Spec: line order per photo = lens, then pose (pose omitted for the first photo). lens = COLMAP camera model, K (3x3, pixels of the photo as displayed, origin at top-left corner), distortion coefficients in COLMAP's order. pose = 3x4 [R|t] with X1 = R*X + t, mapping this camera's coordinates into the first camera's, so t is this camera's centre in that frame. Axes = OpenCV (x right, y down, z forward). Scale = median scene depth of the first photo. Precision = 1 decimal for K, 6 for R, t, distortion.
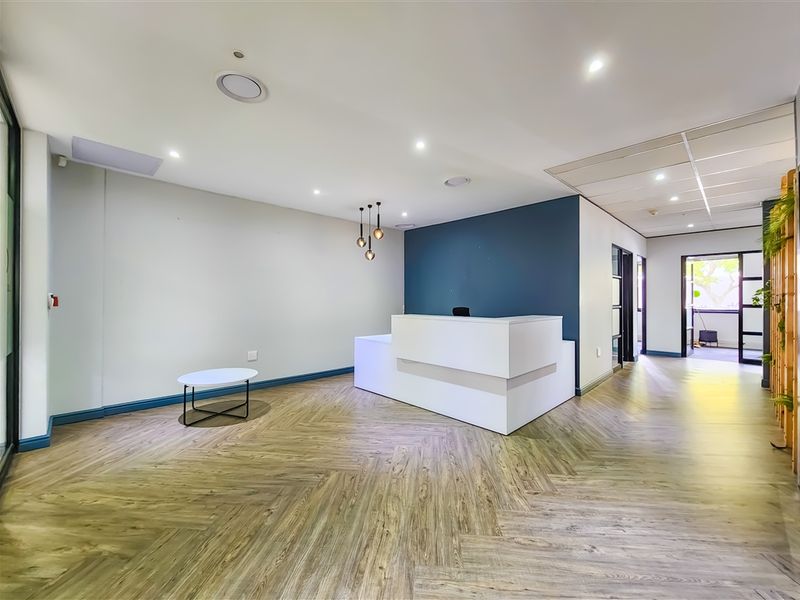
lens RADIAL K [[326.2, 0, 400.0], [0, 326.2, 300.0], [0, 0, 1]] dist [-0.001033, 0.000127]
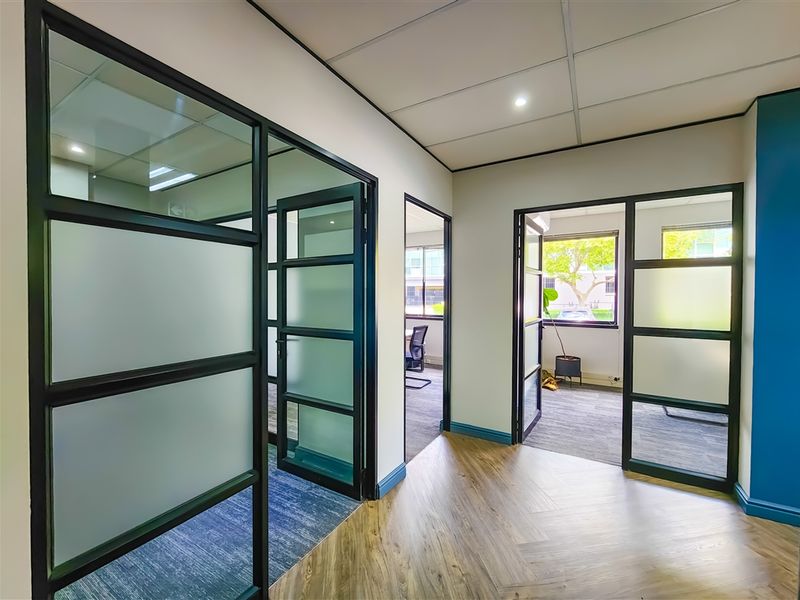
lens RADIAL K [[326.2, 0, 400.0], [0, 326.2, 300.0], [0, 0, 1]] dist [-0.001033, 0.000127]
pose [[0.965405, -0.001812, 0.260748, 0.661192], [-0.002674, 0.999854, 0.016850, -0.025100], [-0.260741, -0.016964, 0.965260, 0.679136]]
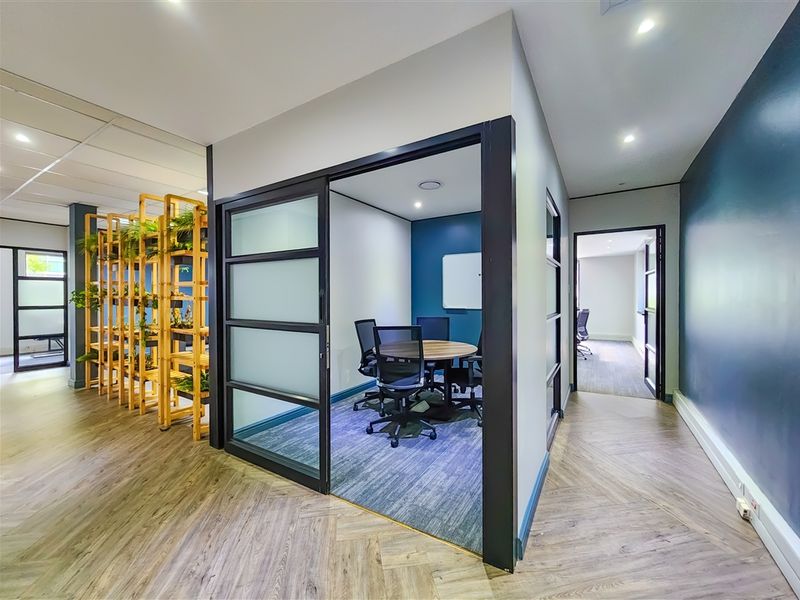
lens RADIAL K [[326.2, 0, 400.0], [0, 326.2, 300.0], [0, 0, 1]] dist [-0.001033, 0.000127]
pose [[-0.246650, -0.005892, 0.969087, -0.074714], [-0.001026, 0.999983, 0.005819, -0.008569], [-0.969104, 0.000441, -0.246652, 0.201492]]
